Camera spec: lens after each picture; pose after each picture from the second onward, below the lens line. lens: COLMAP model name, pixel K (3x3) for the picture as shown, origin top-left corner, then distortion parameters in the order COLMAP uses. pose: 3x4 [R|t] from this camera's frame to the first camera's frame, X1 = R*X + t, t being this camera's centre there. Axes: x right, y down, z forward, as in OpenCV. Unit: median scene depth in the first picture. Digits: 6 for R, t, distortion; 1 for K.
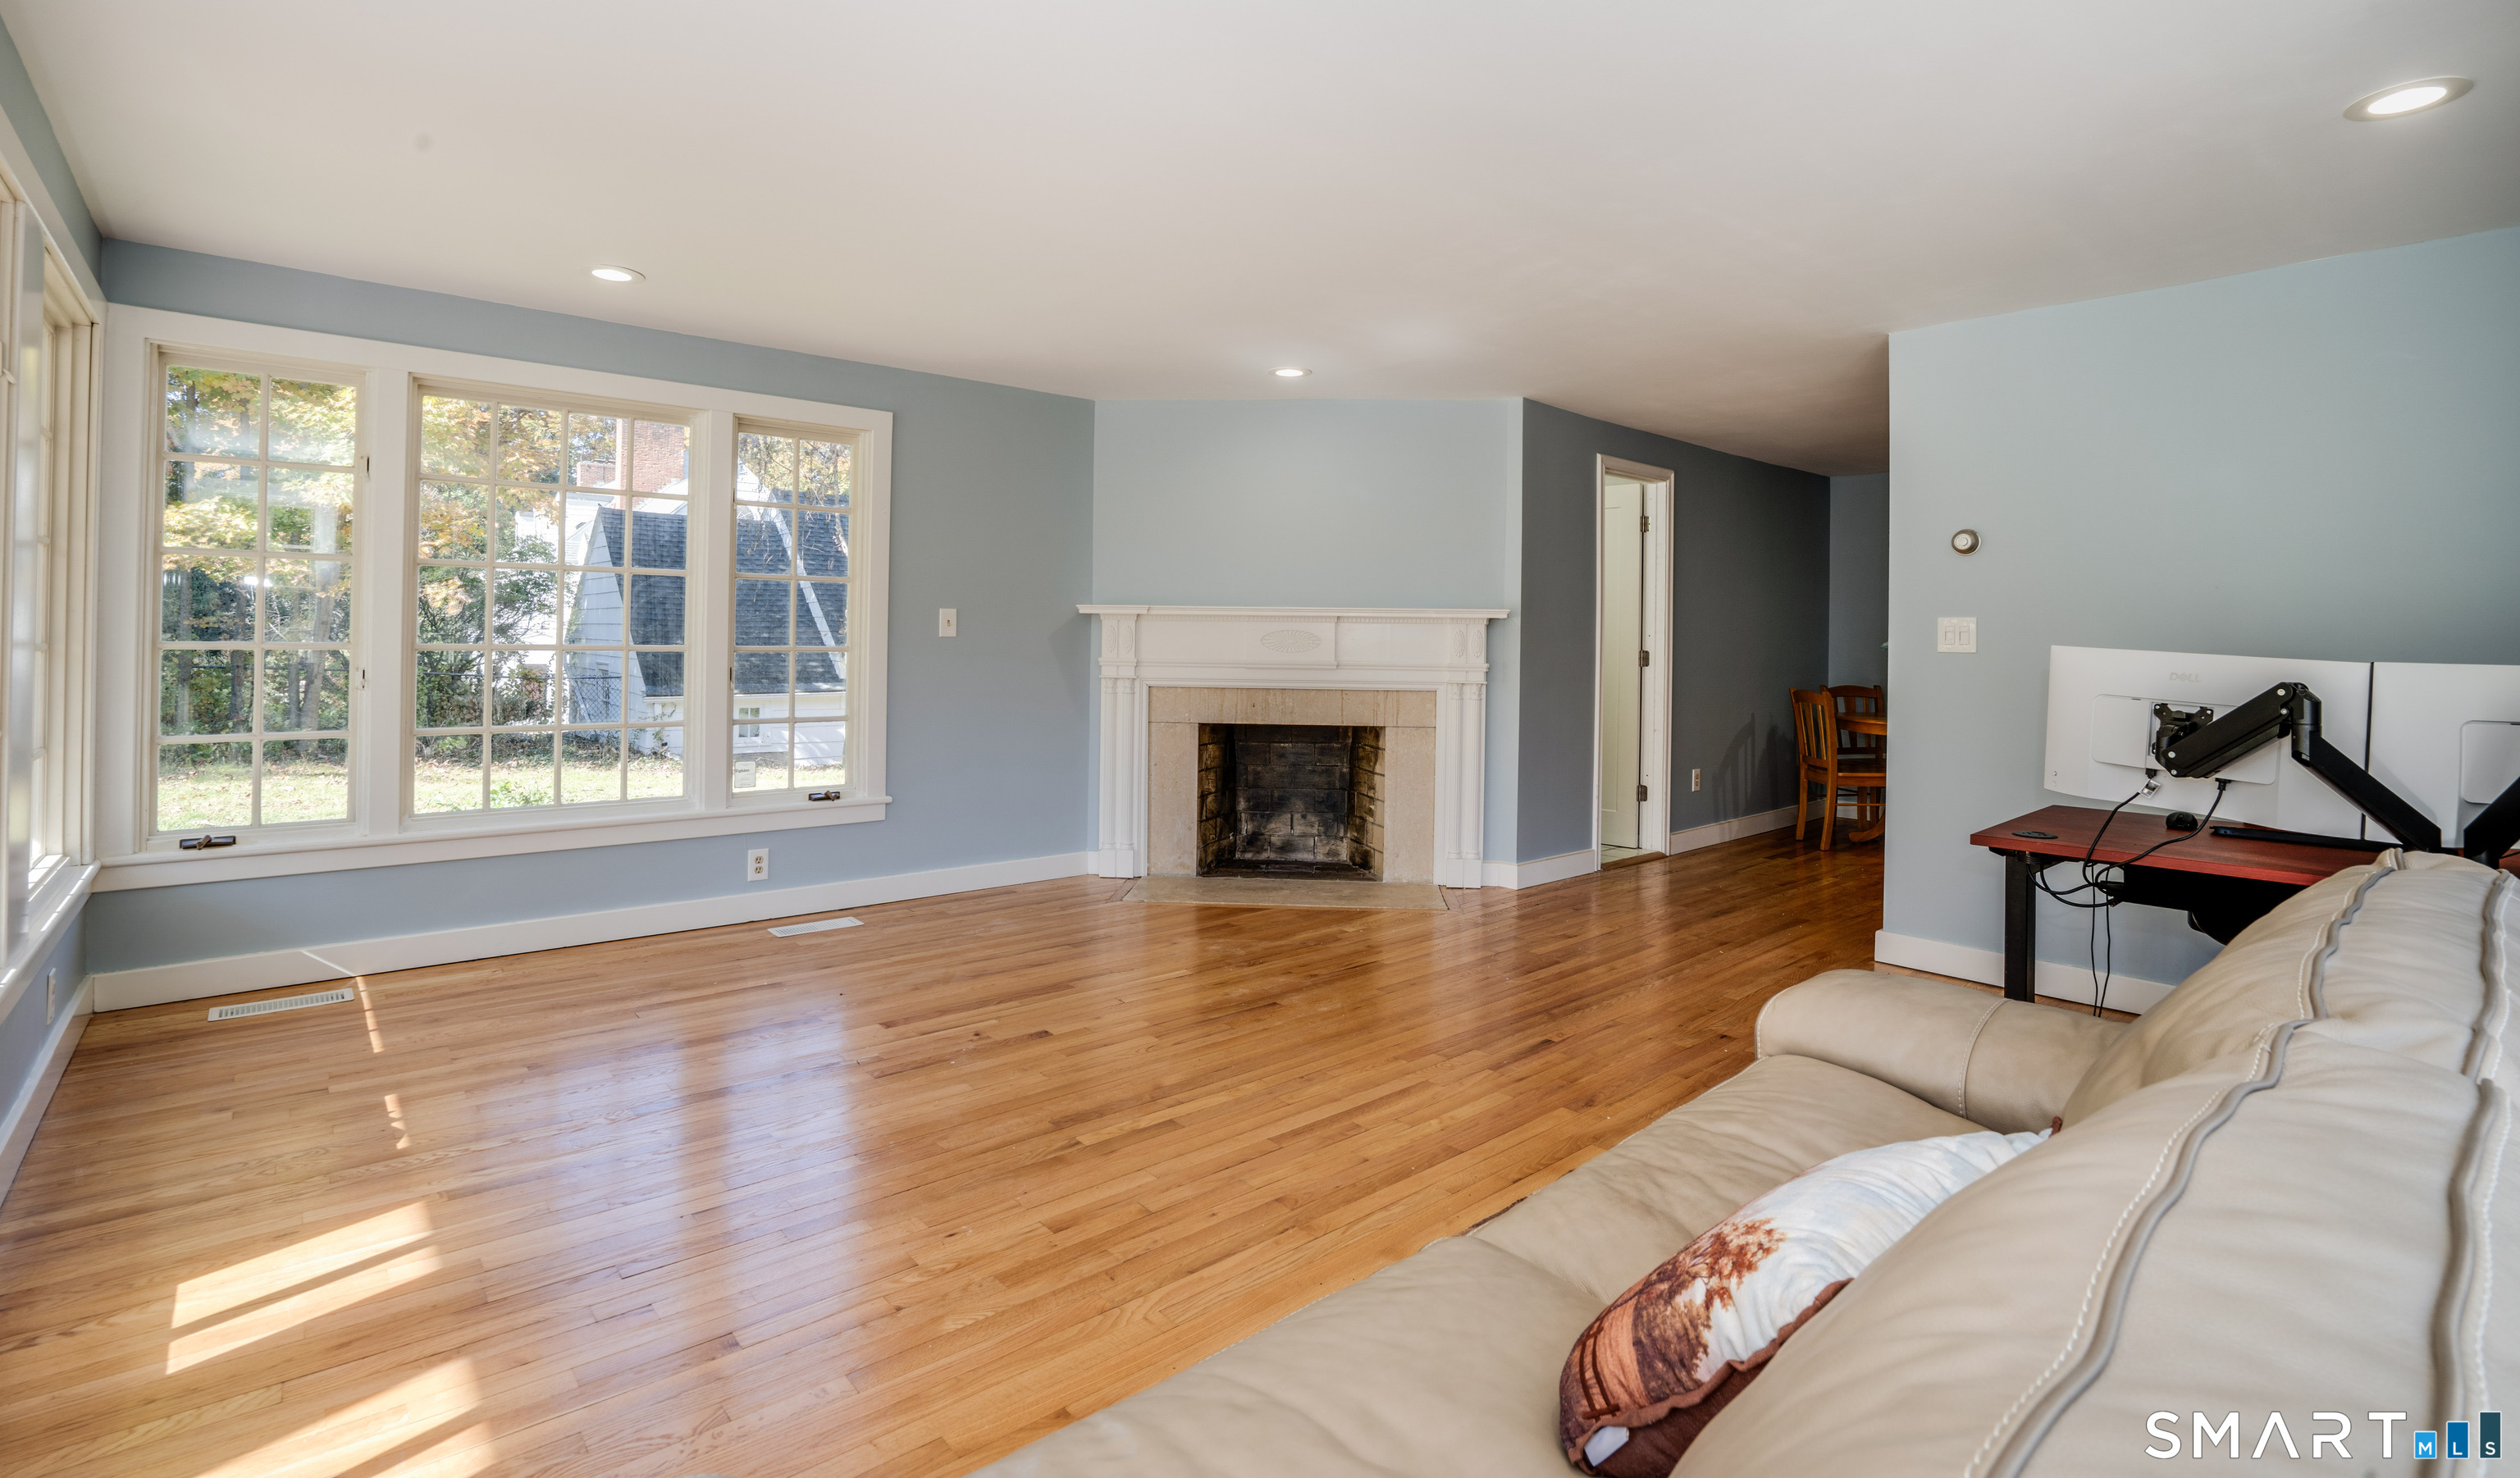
lens RADIAL K [[1134.8, 0, 1247.2], [0, 1134.8, 640.5], [0, 0, 1]] dist [-0.034097, -0.000456]
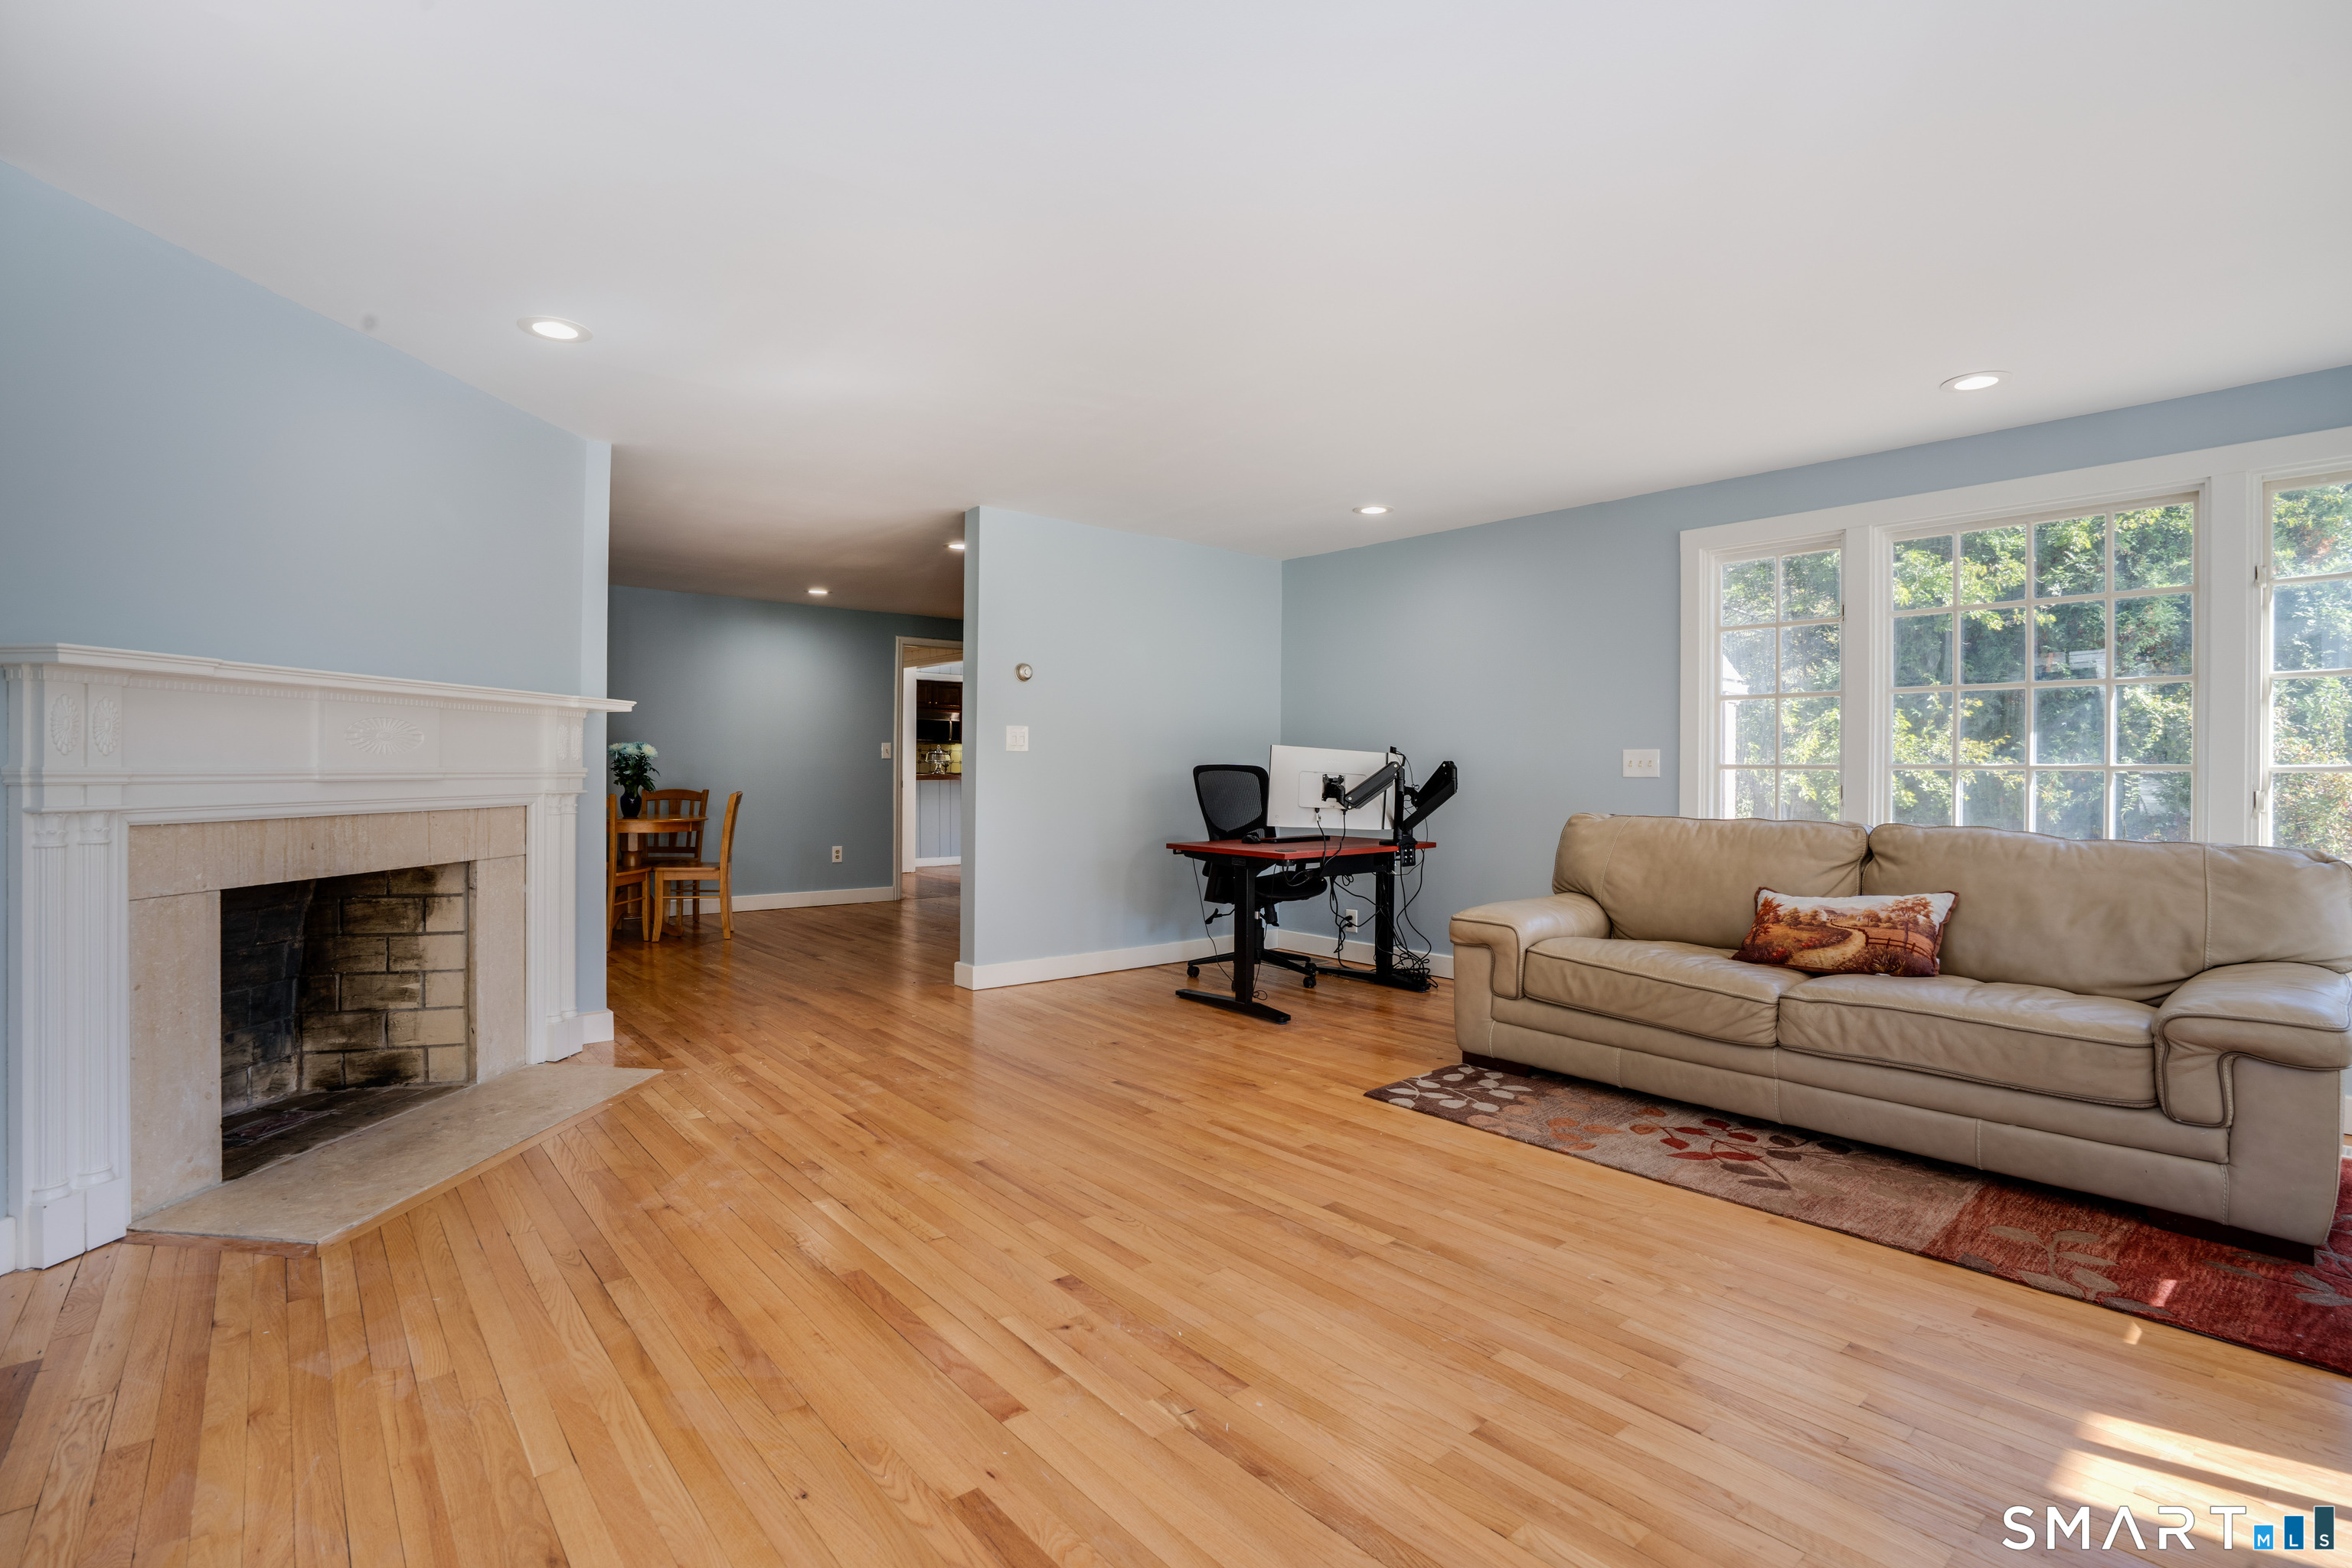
lens RADIAL K [[1100.1, 0, 1165.9], [0, 1100.1, 775.7], [0, 0, 1]] dist [-0.022067, 0.001554]
pose [[0.016400, -0.021070, 0.999643, -0.967297], [-0.006781, 0.999753, 0.021184, 0.014088], [-0.999843, -0.007126, 0.016253, 1.036598]]
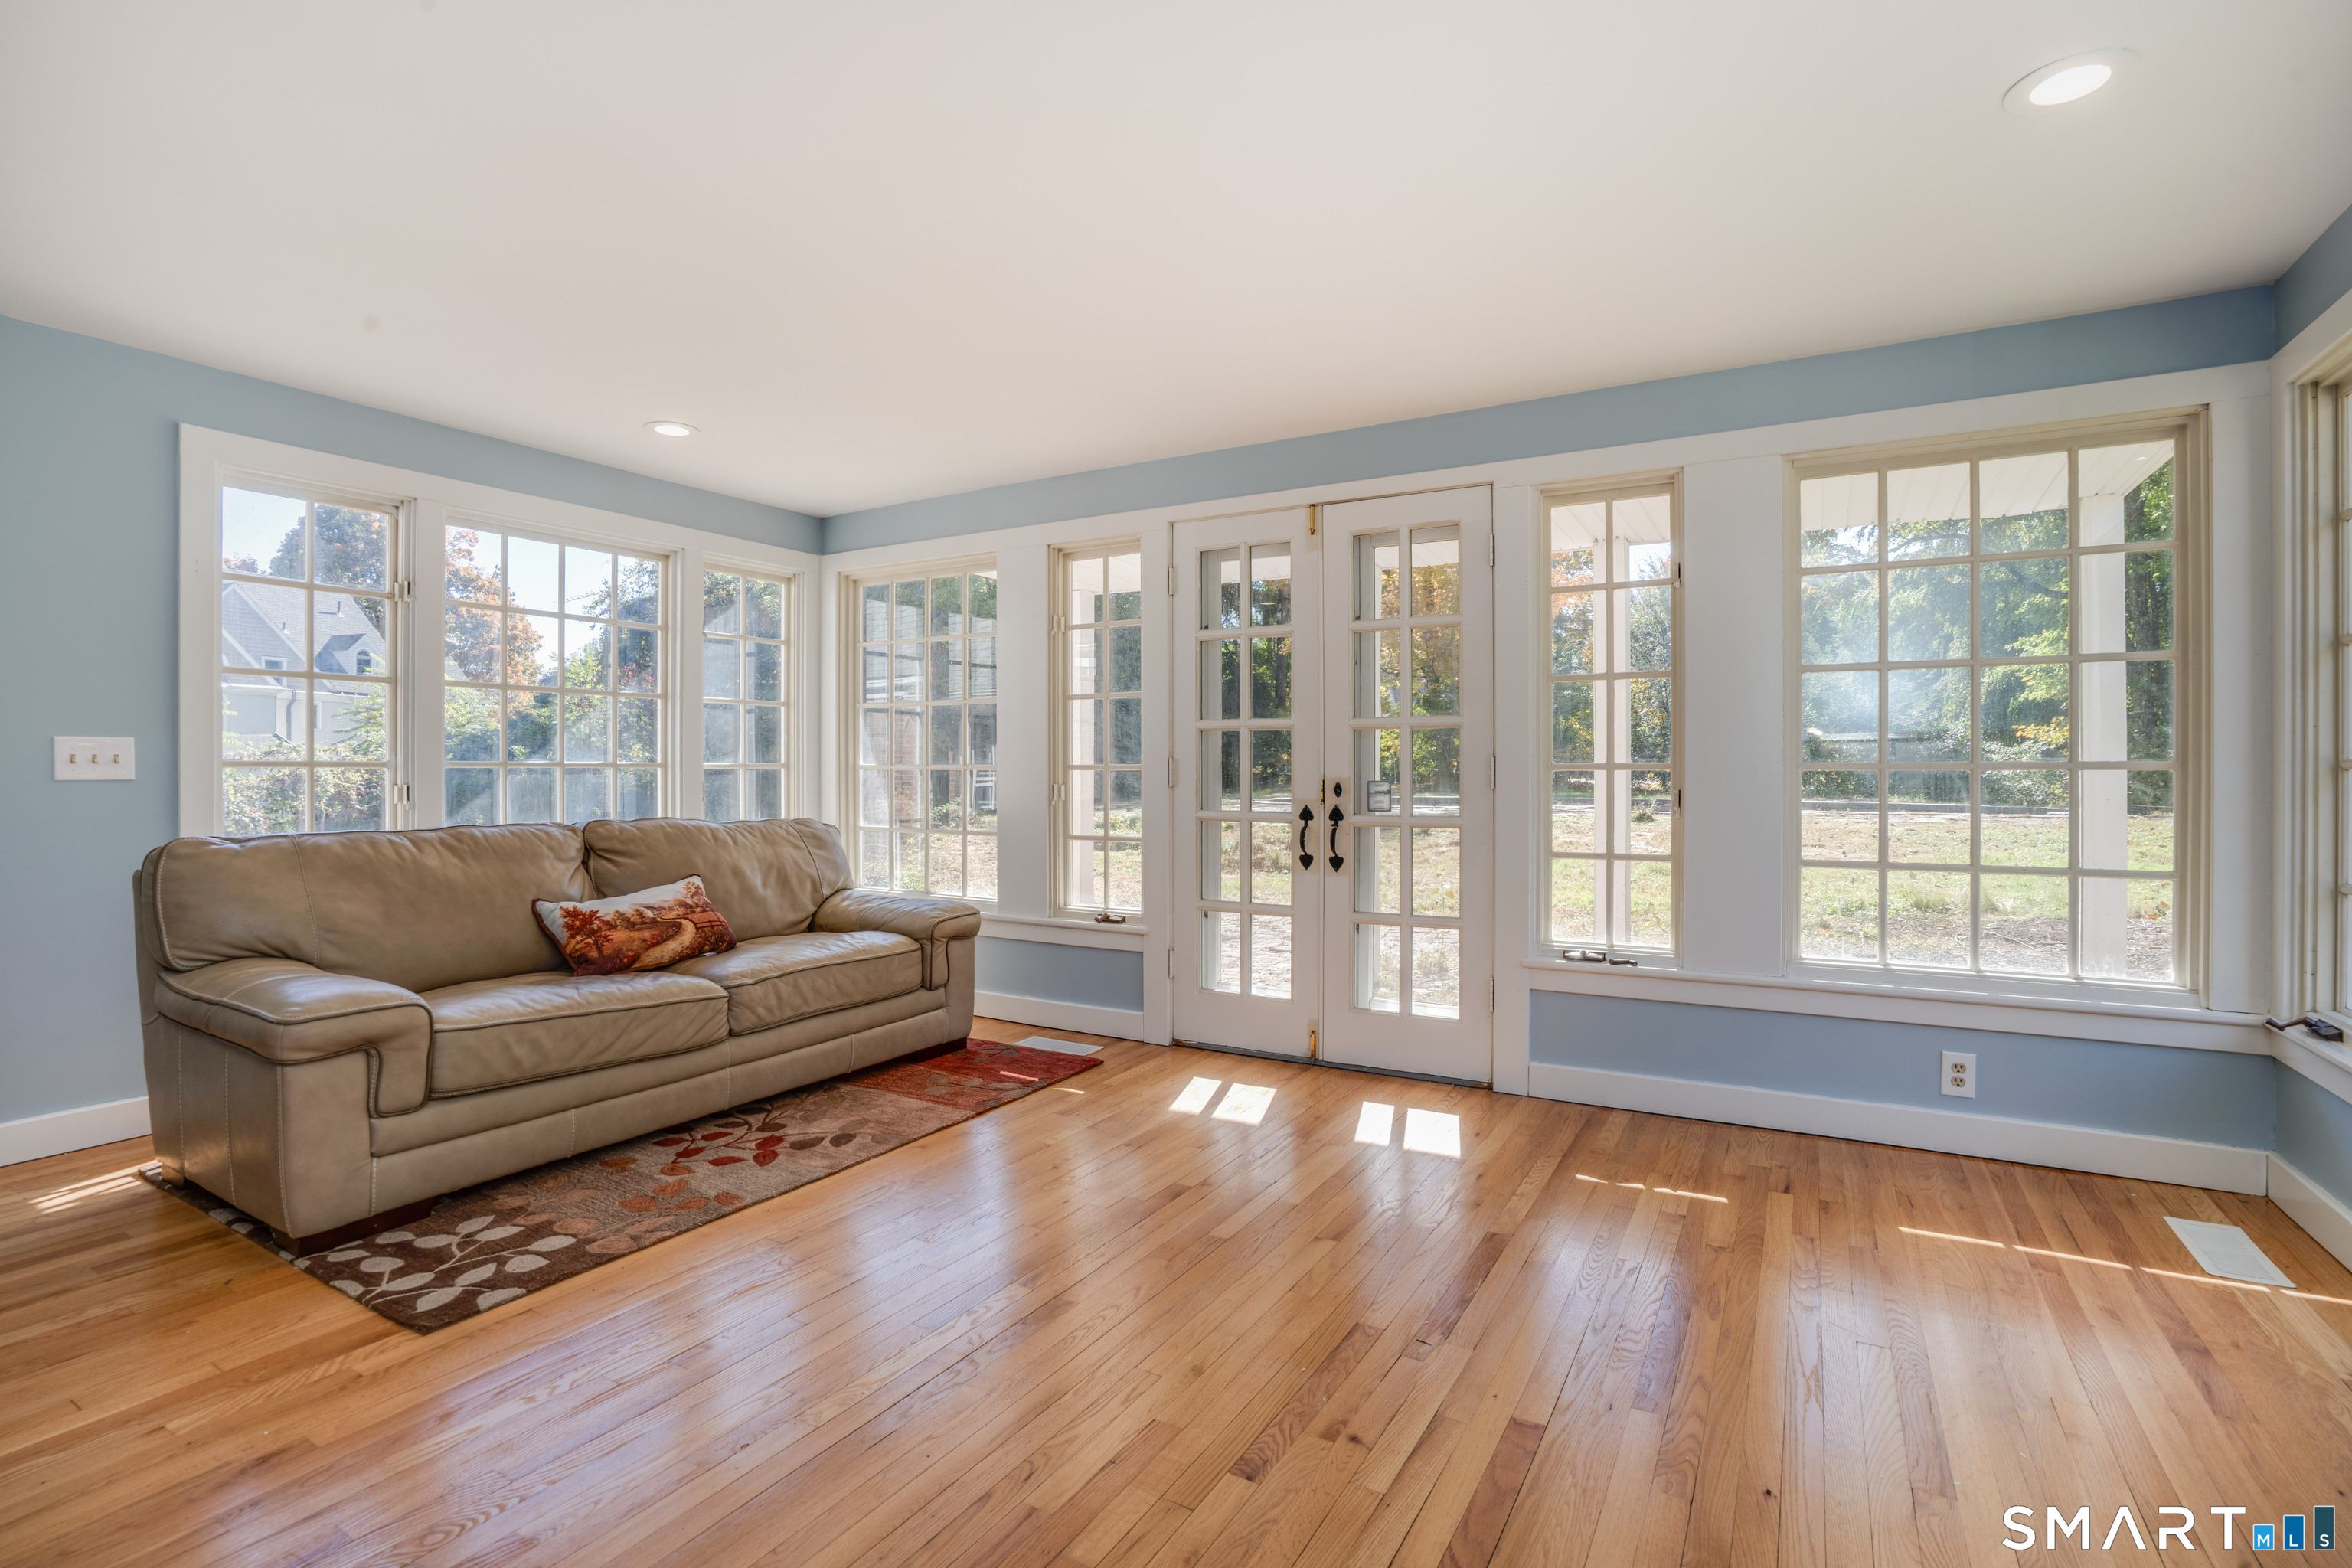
lens RADIAL K [[1100.1, 0, 1169.1], [0, 1100.1, 775.3], [0, 0, 1]] dist [-0.022067, 0.001554]
pose [[-0.952729, -0.015771, -0.303411, 0.009047], [-0.015793, 0.999872, -0.002380, 0.028029], [0.303410, 0.002525, -0.952857, 1.642944]]
